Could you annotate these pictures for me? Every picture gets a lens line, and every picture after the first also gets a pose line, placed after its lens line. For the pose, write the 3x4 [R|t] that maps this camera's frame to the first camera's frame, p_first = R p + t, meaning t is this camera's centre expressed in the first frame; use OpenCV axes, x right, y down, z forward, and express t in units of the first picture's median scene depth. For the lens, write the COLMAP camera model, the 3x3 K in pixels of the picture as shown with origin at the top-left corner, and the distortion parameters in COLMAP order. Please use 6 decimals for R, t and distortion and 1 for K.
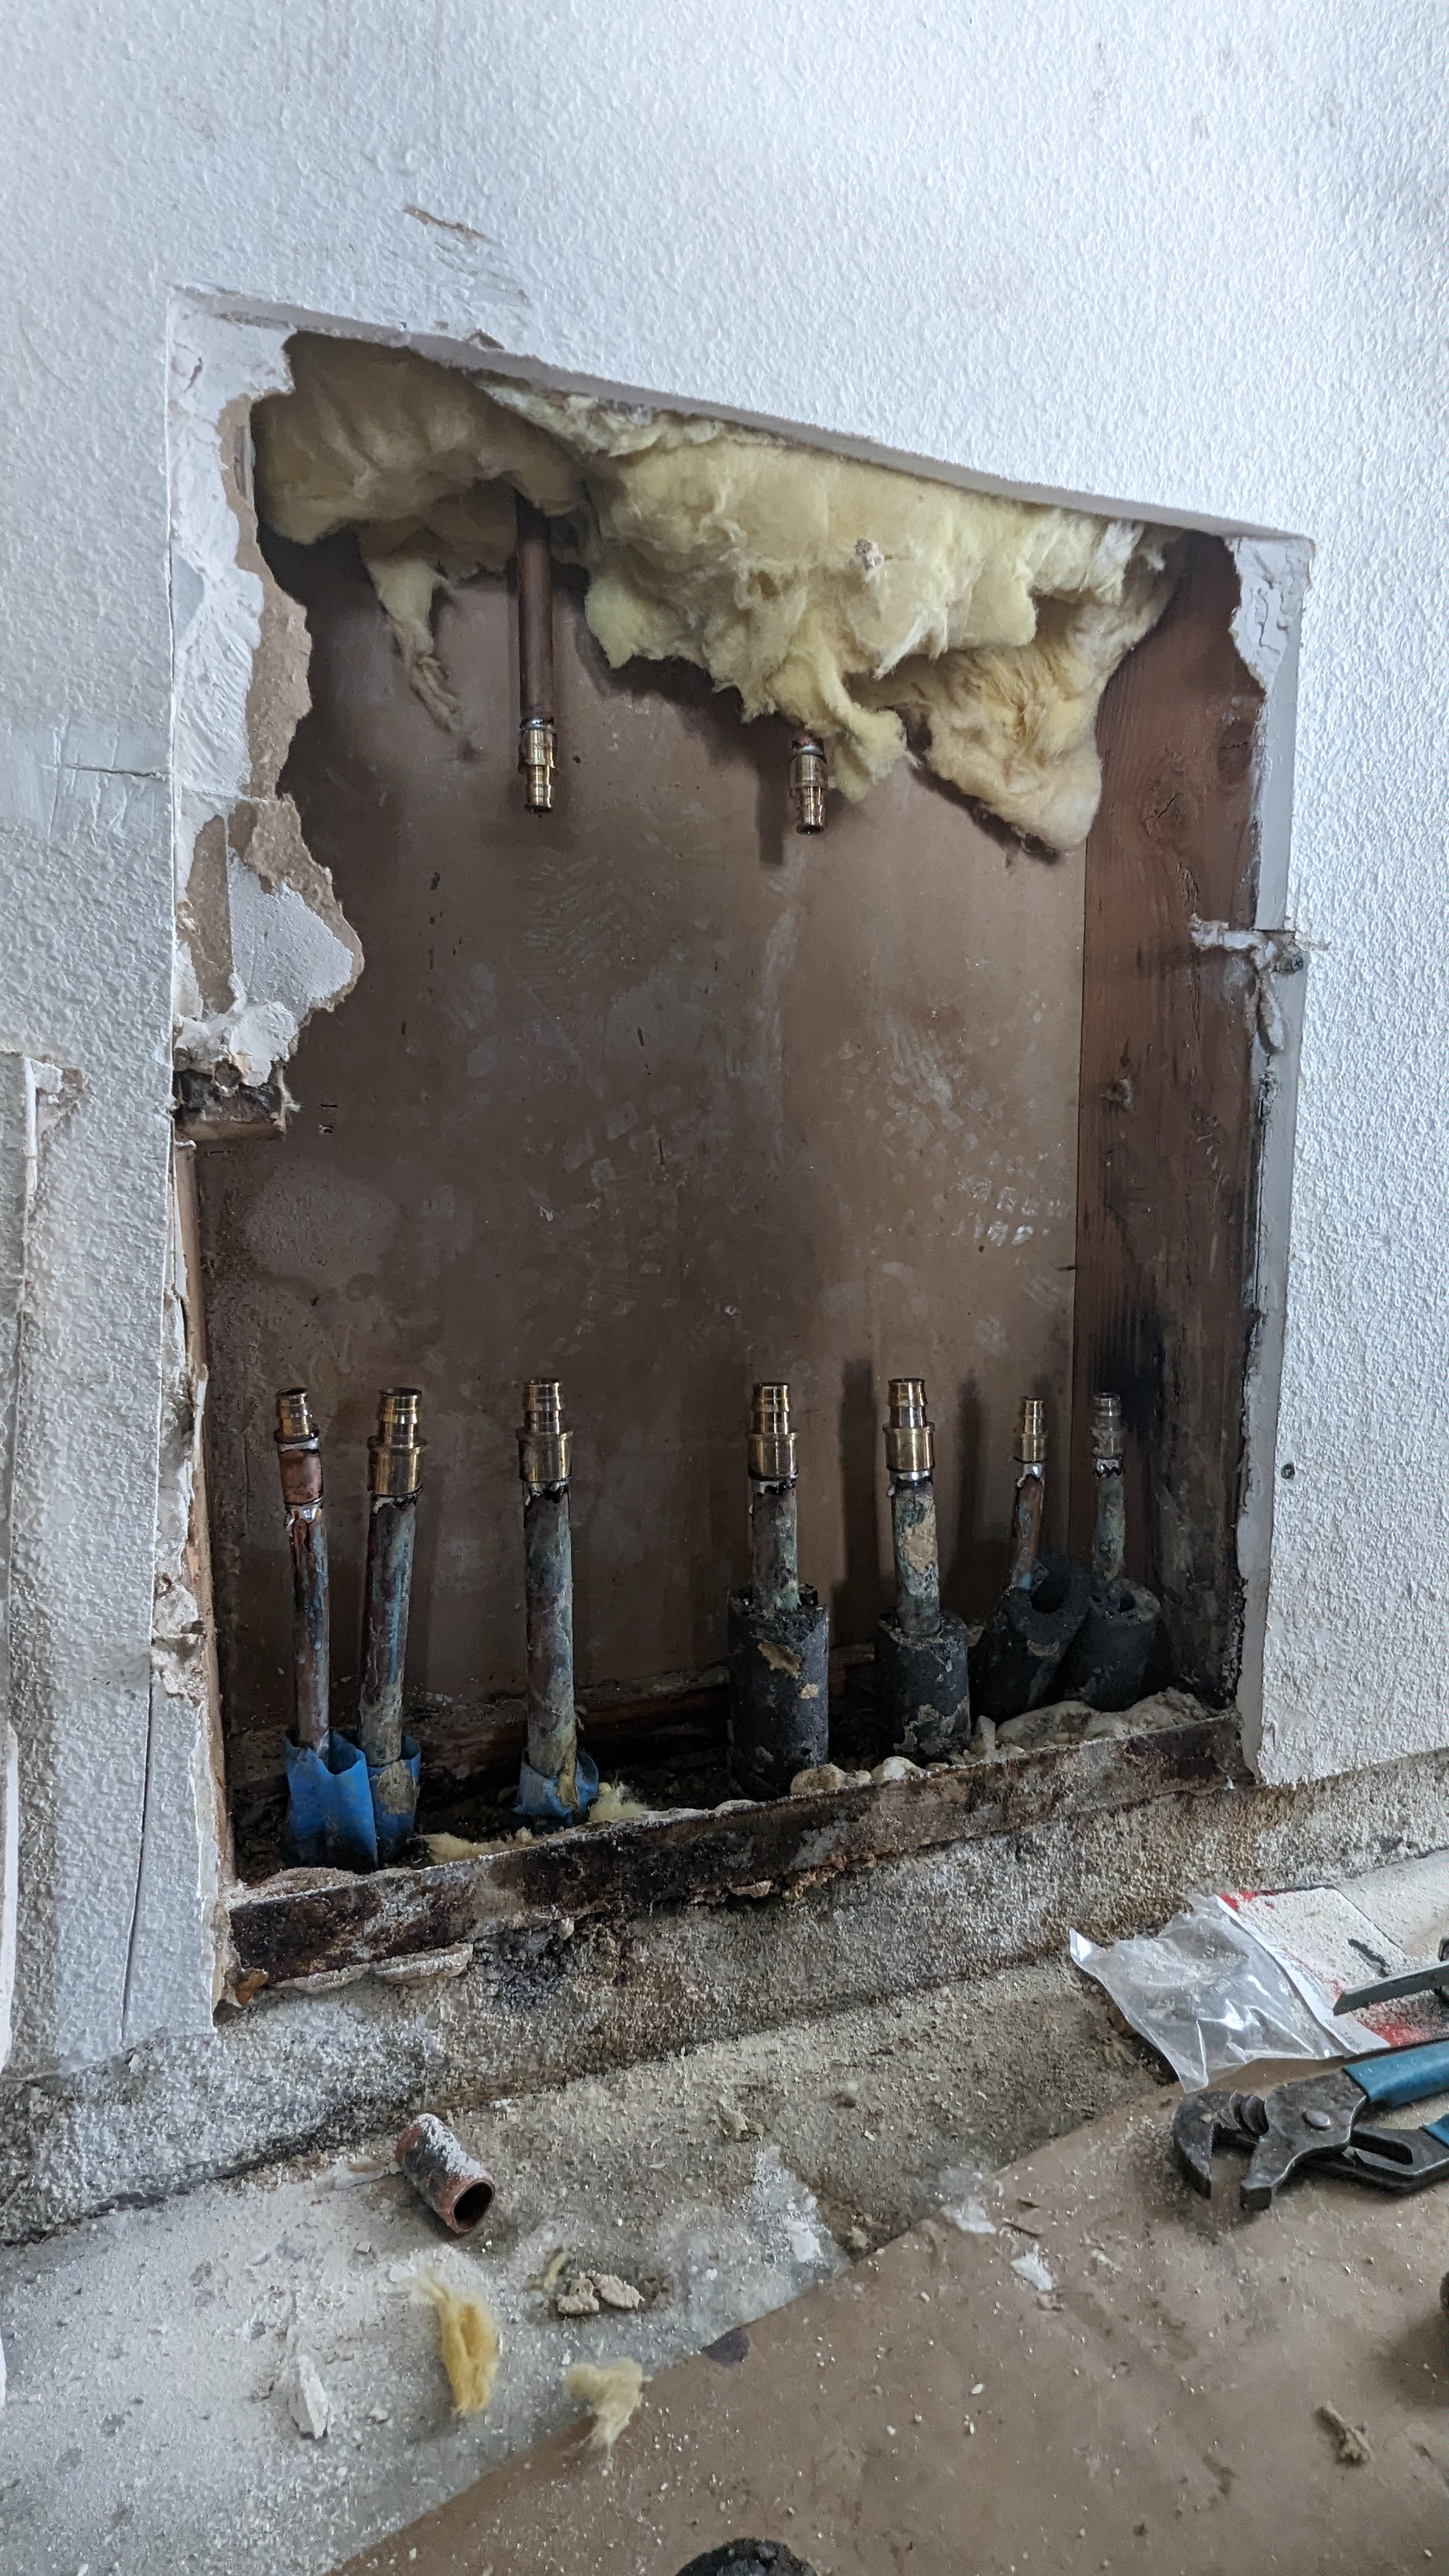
lens RADIAL K [[1229.9, 0, 696.9], [0, 1229.9, 1292.7], [0, 0, 1]] dist [-0.003378, 0.001677]
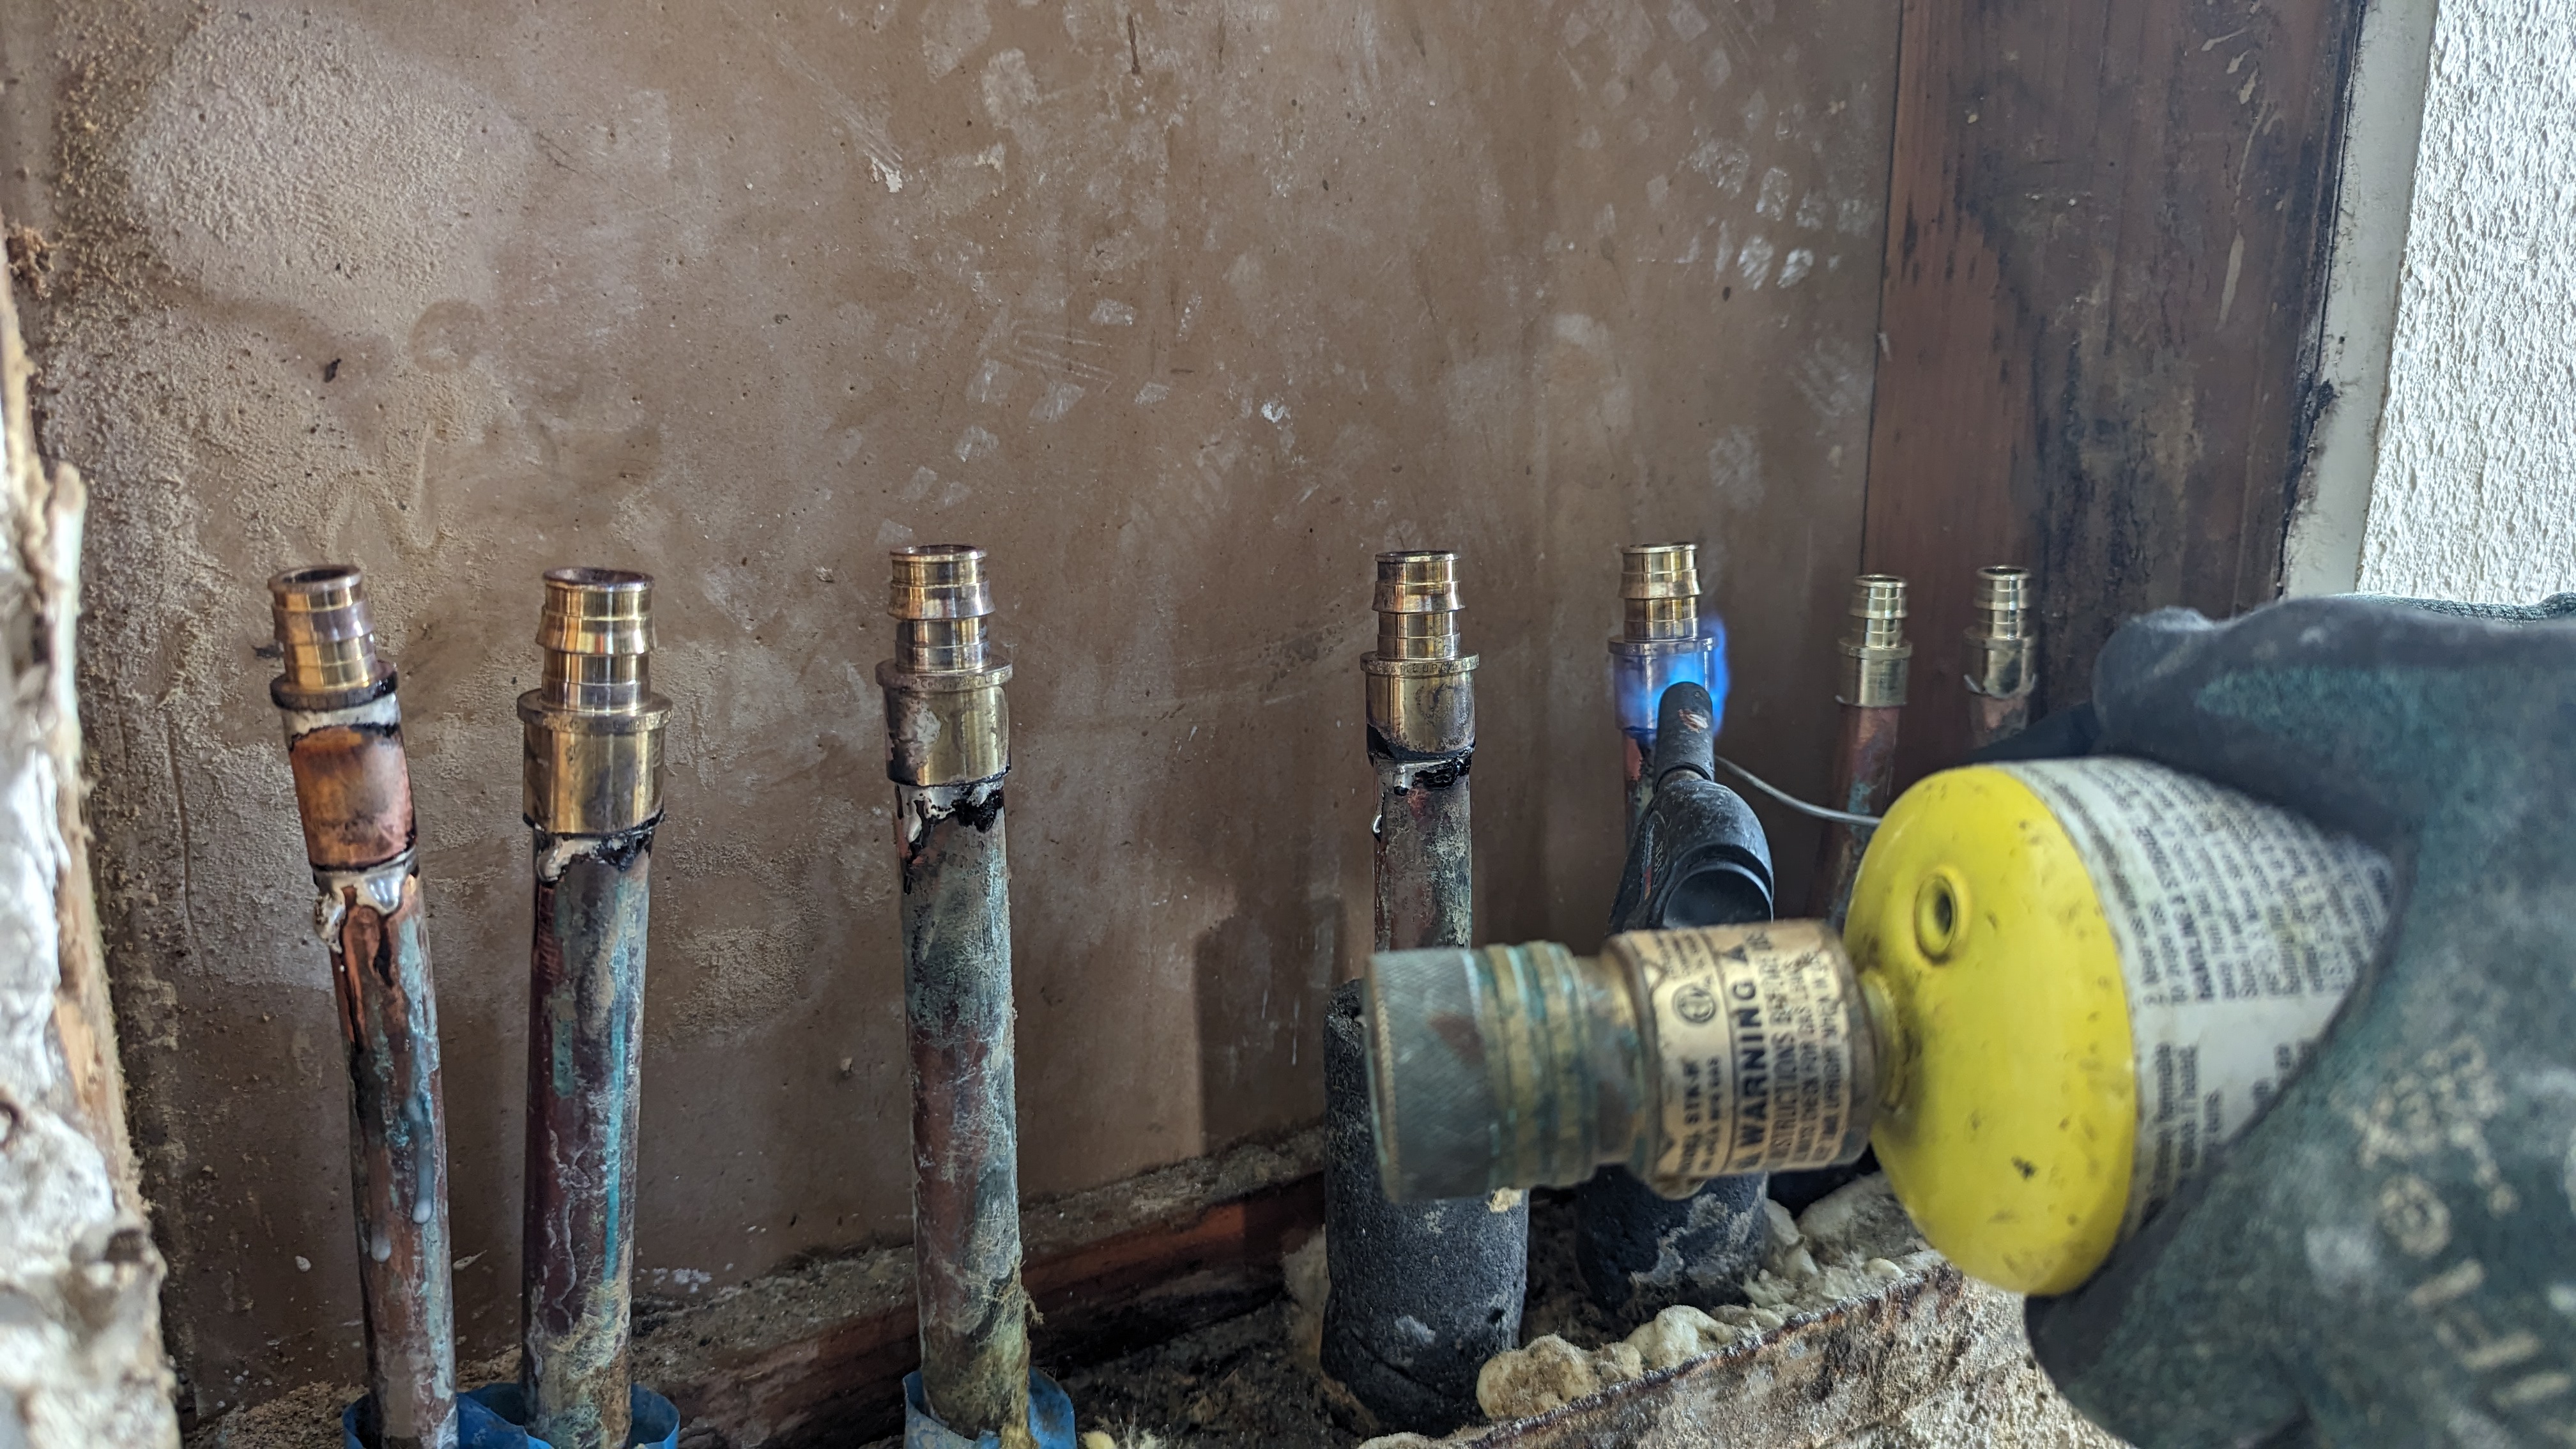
lens RADIAL K [[1894.8, 0, 1251.9], [0, 1894.8, 724.4], [0, 0, 1]] dist [0.028924, -0.036997]
pose [[0.977975, -0.042016, 0.204448, -0.167565], [0.018699, 0.993228, 0.114669, 0.063827], [-0.207881, -0.108321, 0.972138, 0.363764]]
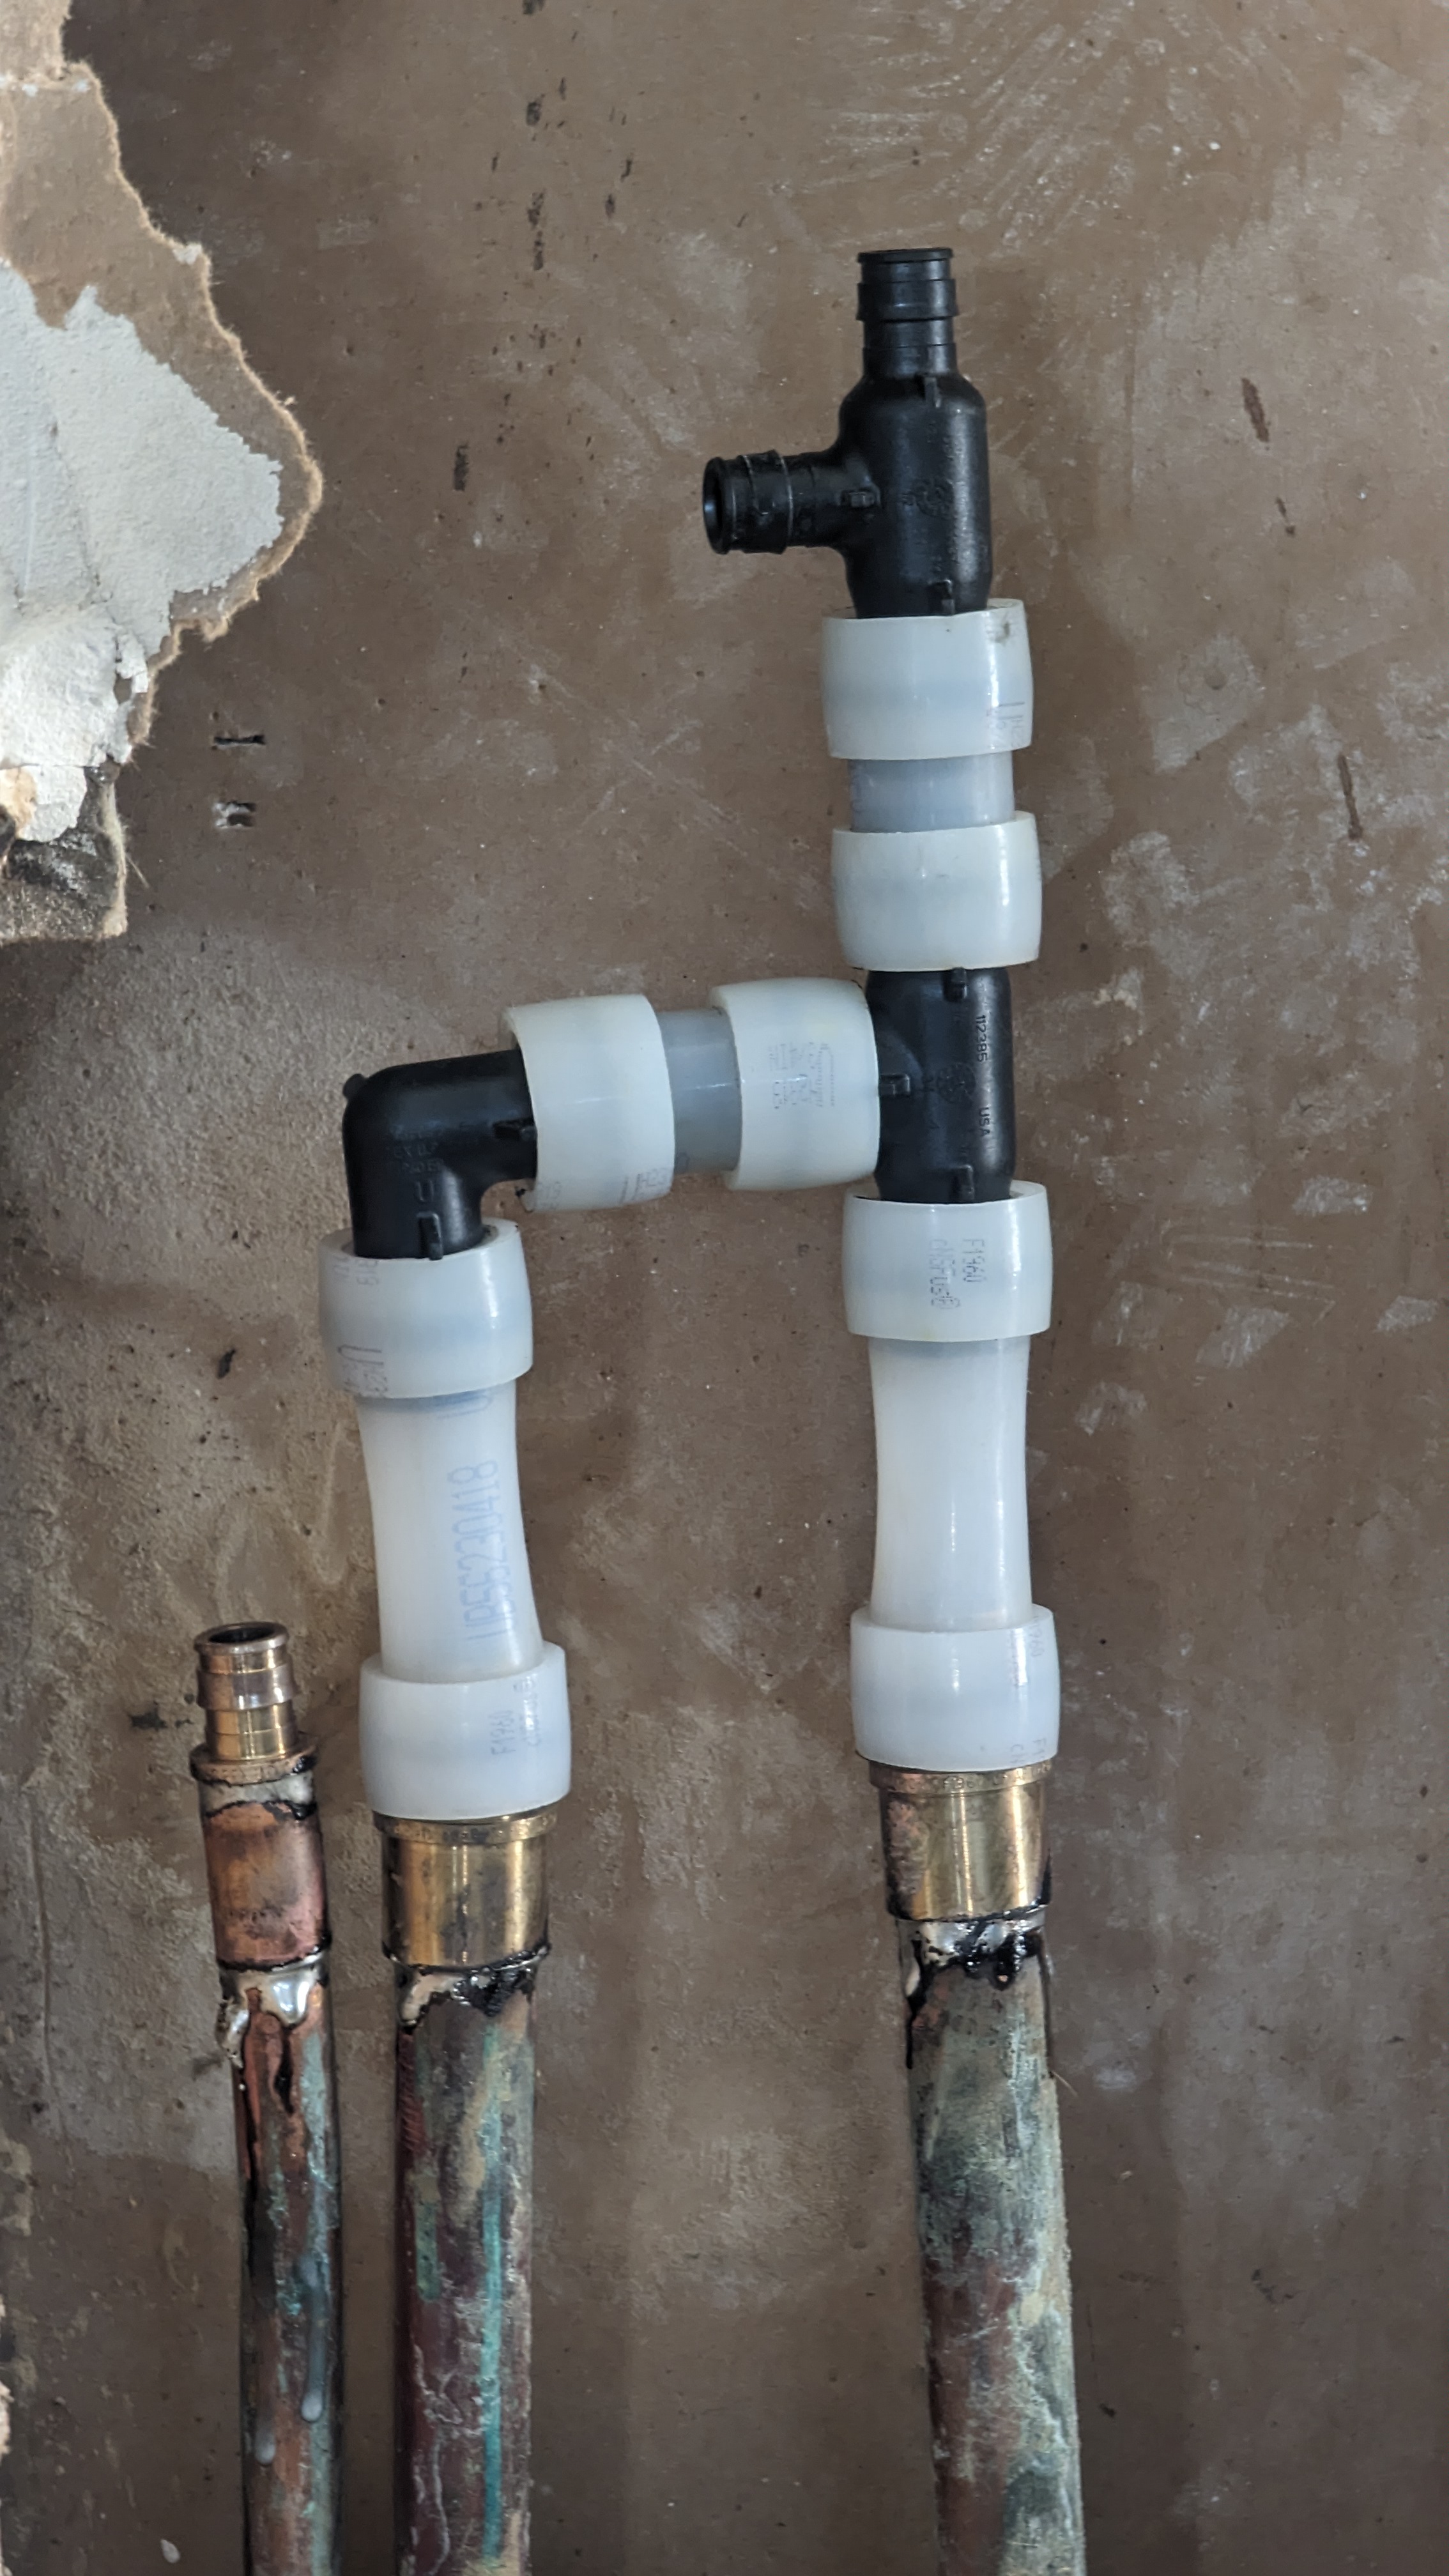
lens RADIAL K [[9037.5, 0, 661.4], [0, 9037.5, 1290.0], [0, 0, 1]] dist [0.273232, 0.675159]
pose [[0.968684, -0.028864, -0.246612, 0.408429], [0.043106, 0.997688, 0.052548, -0.141991], [0.244525, -0.061533, 0.967689, -1.340811]]
